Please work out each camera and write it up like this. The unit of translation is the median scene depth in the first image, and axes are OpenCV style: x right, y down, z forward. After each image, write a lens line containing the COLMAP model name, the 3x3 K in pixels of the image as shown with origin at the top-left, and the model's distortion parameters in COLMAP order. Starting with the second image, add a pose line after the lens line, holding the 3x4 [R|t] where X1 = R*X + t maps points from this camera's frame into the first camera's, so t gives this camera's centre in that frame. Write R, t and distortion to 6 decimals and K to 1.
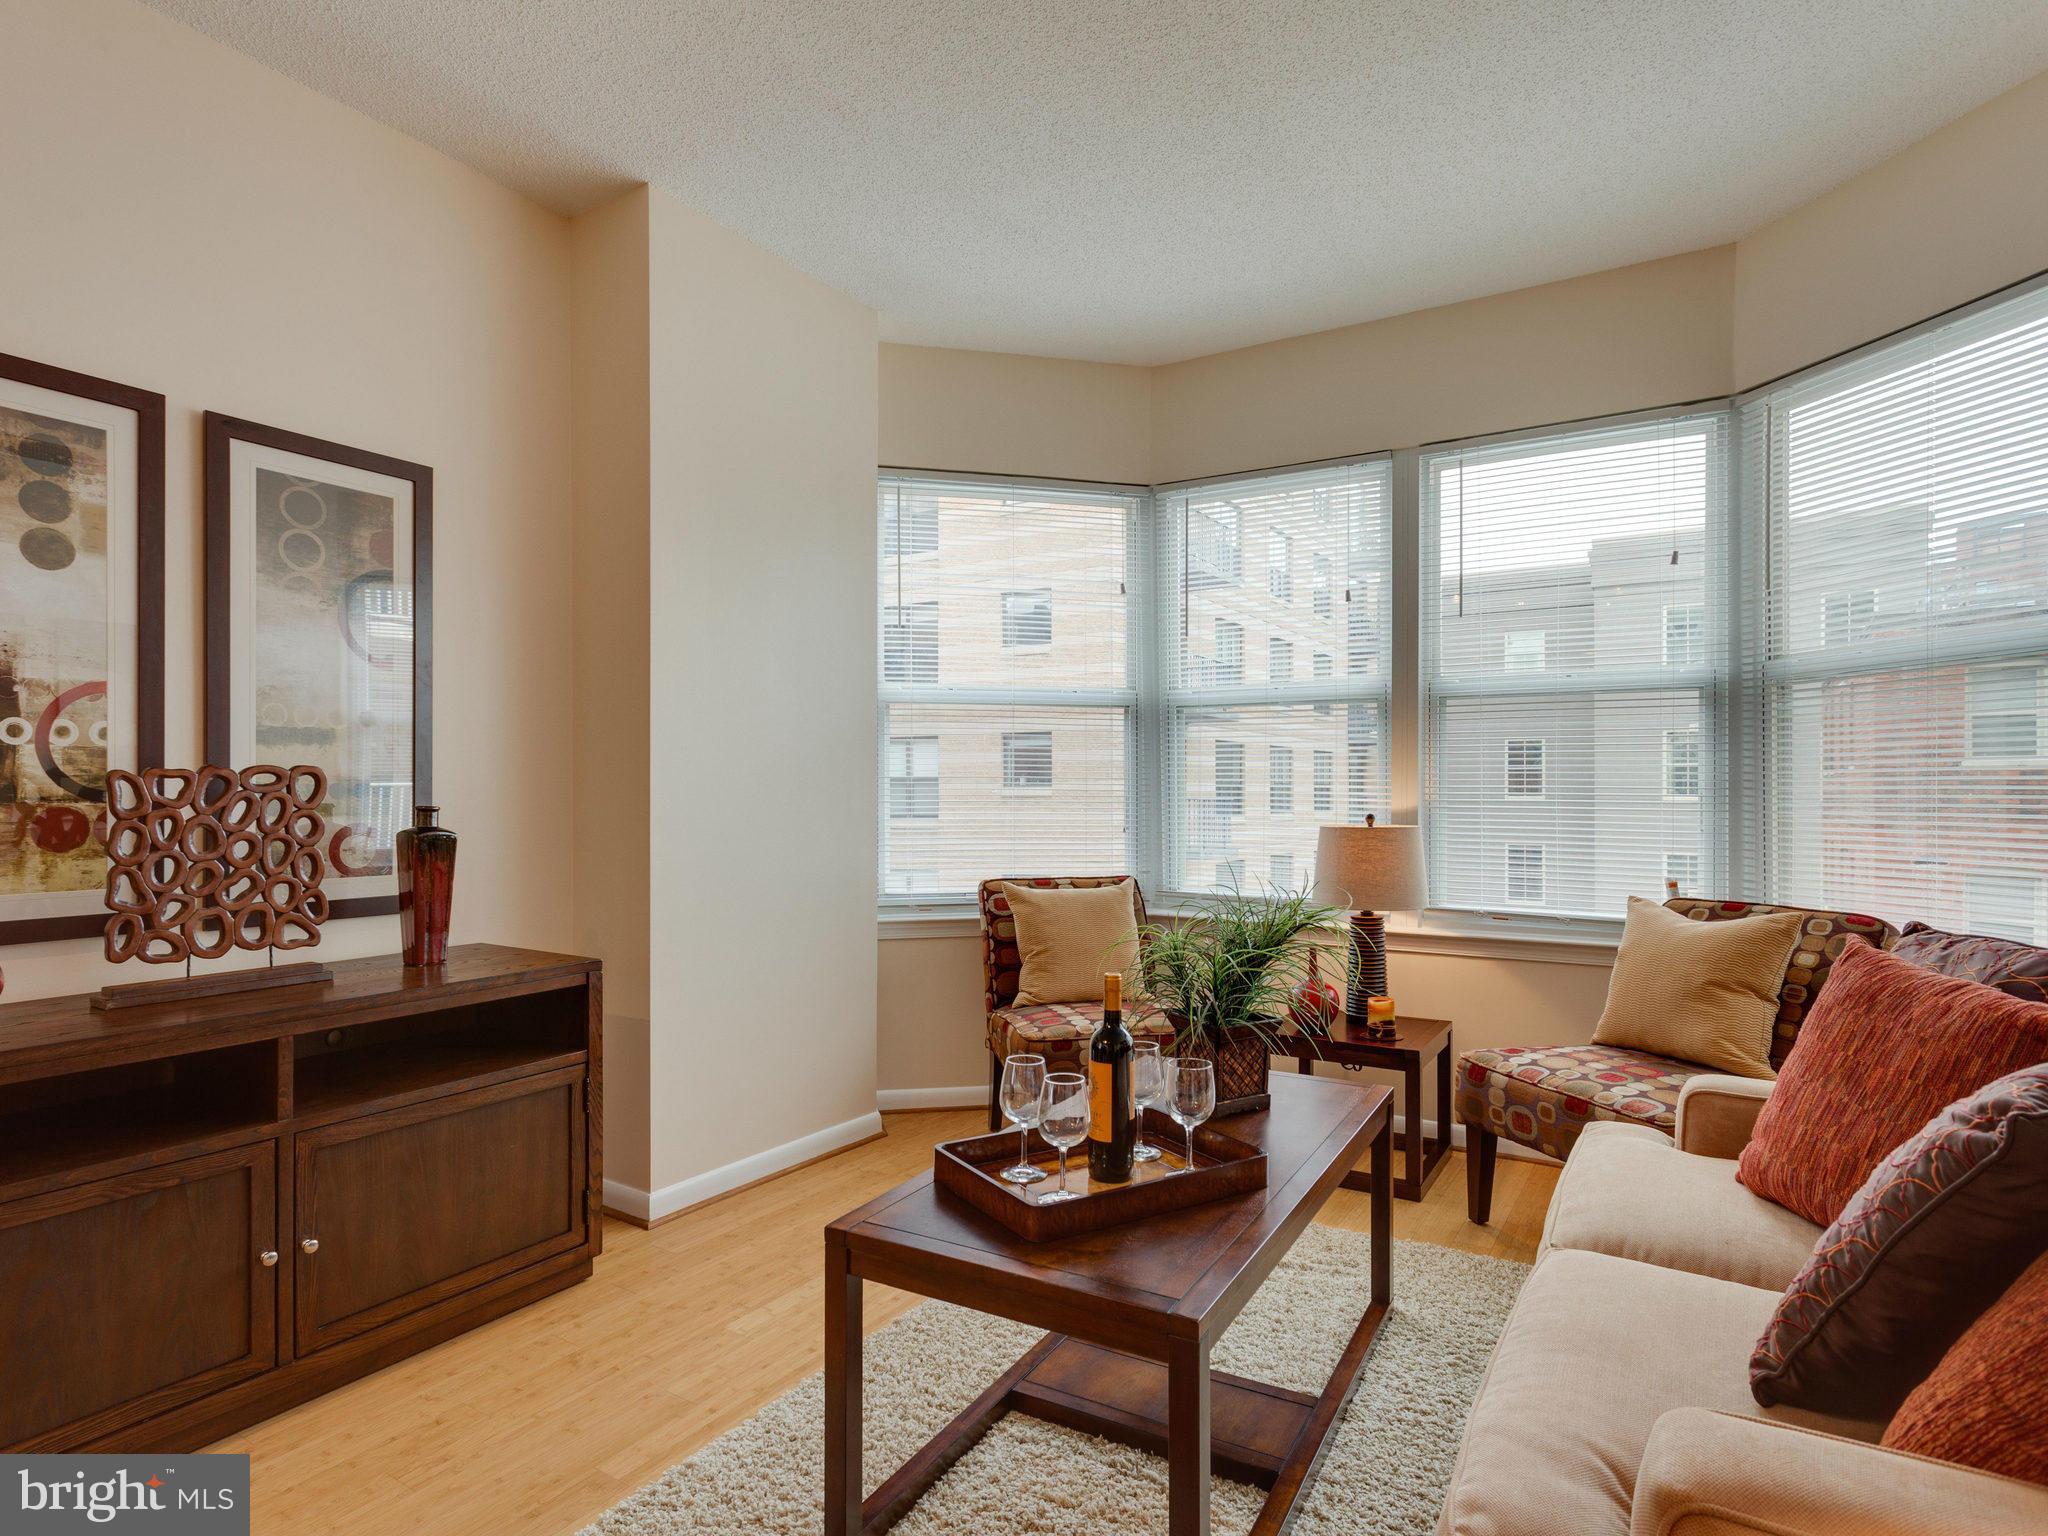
lens RADIAL K [[1105.8, 0, 1007.7], [0, 1105.8, 789.5], [0, 0, 1]] dist [-0.004410, 0.003764]
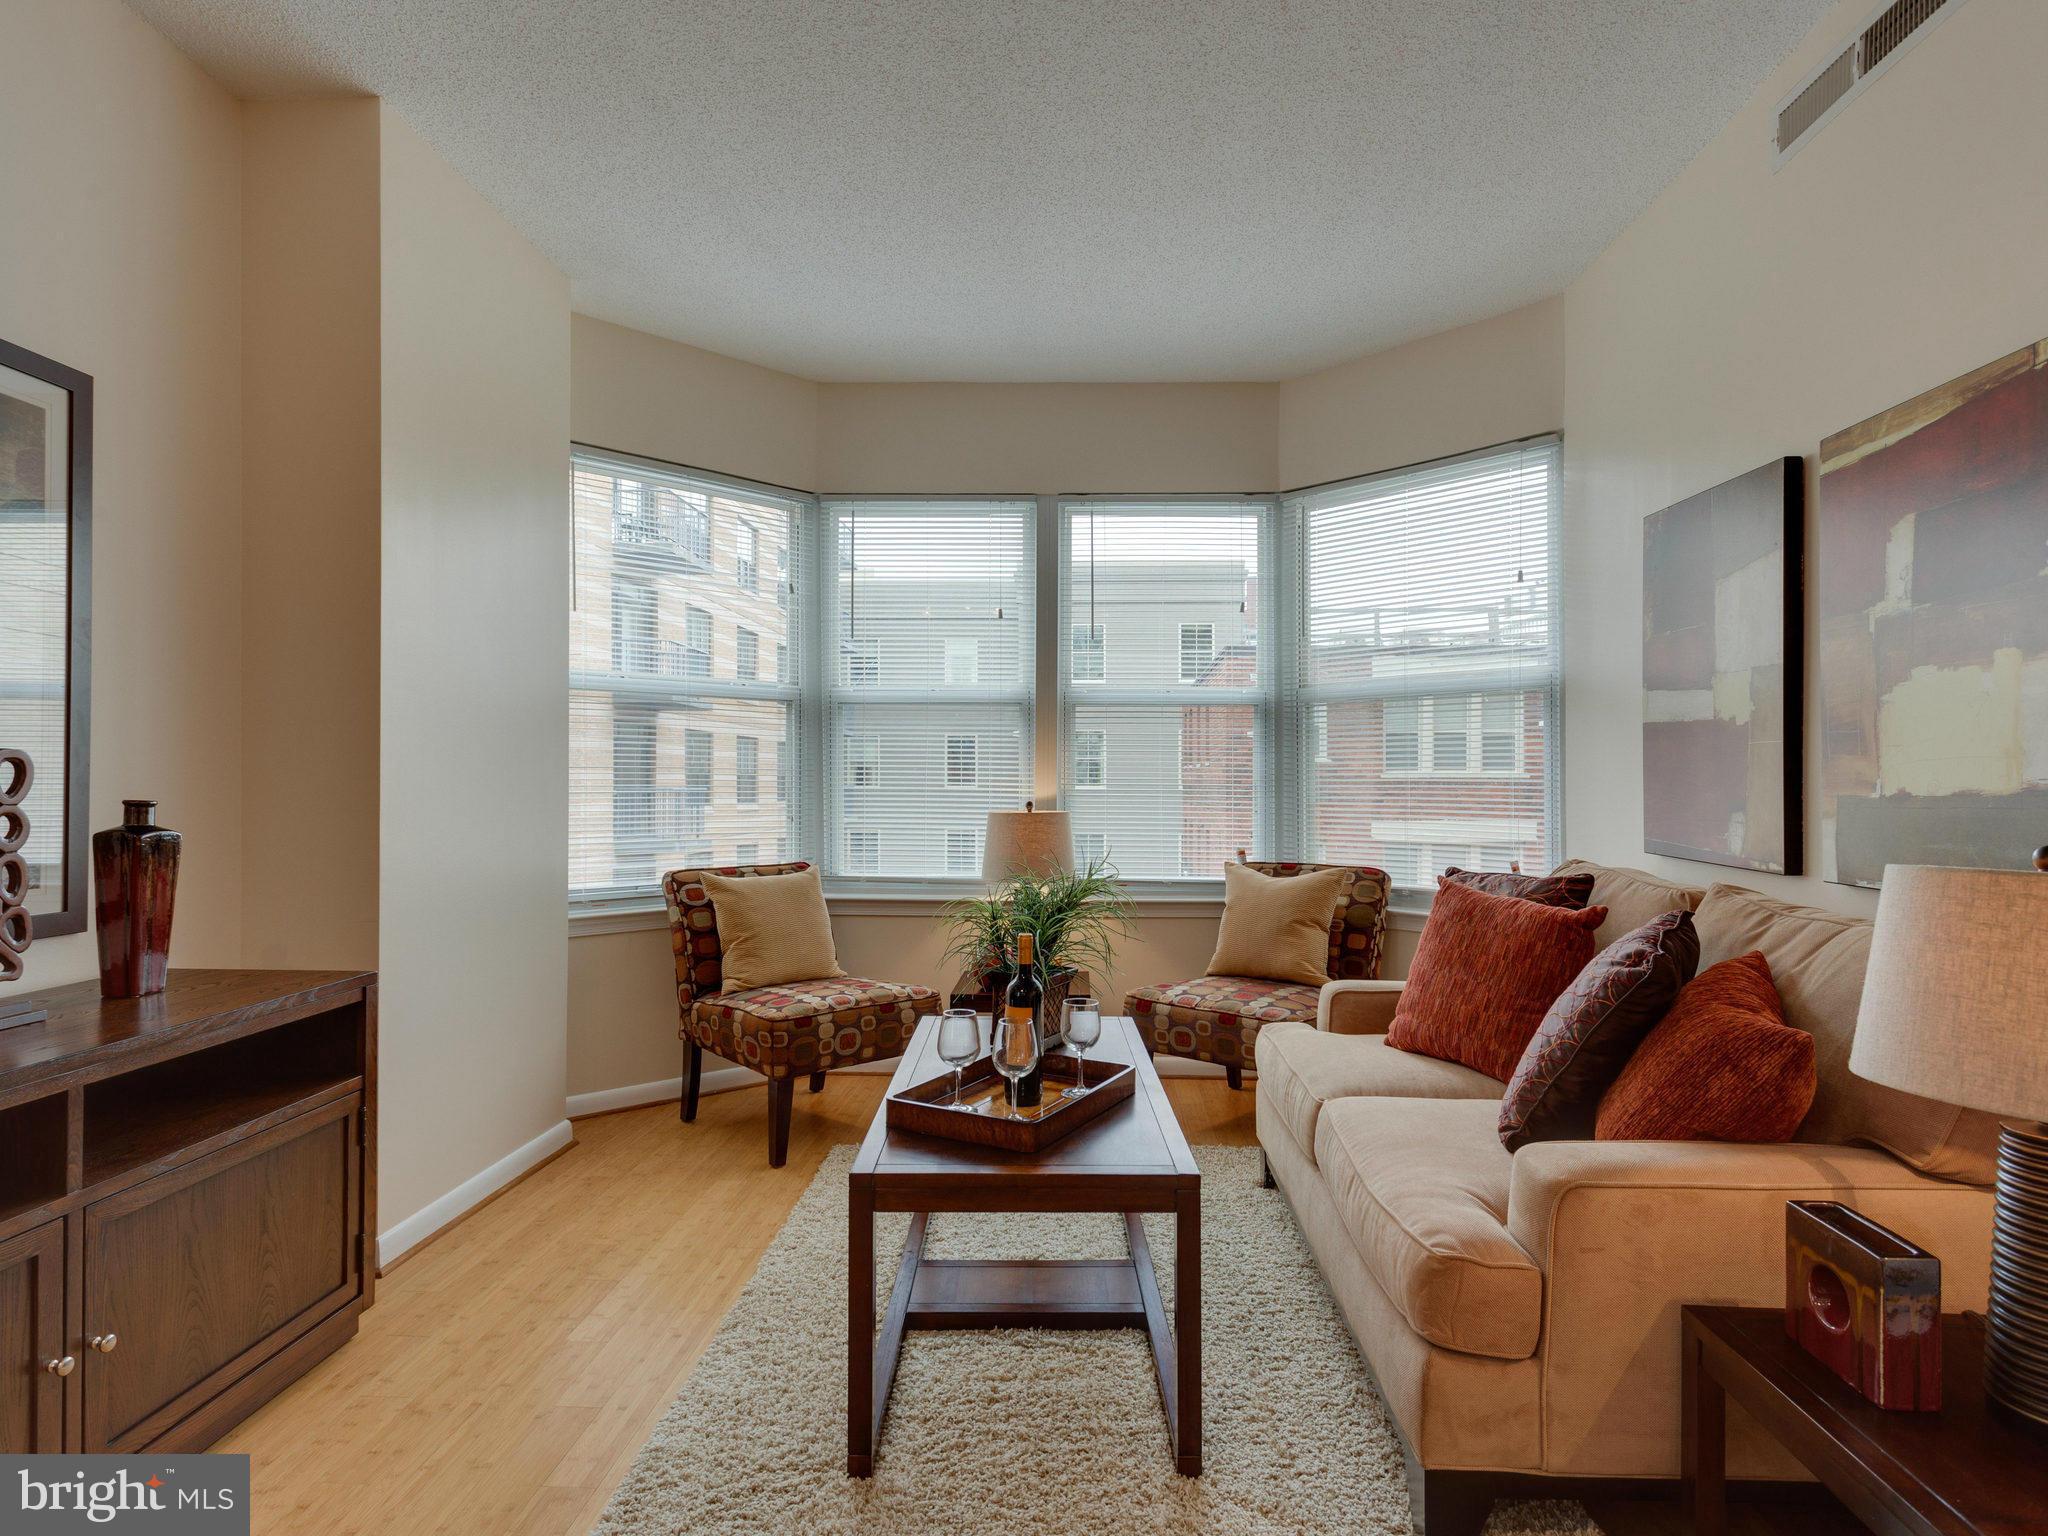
lens RADIAL K [[1105.8, 0, 1043.0], [0, 1105.8, 775.4], [0, 0, 1]] dist [-0.004410, 0.003764]
pose [[0.862889, 0.003859, 0.505379, -0.294048], [-0.001609, 0.999987, -0.004890, -0.000165], [-0.505391, 0.003406, 0.862884, -0.030877]]
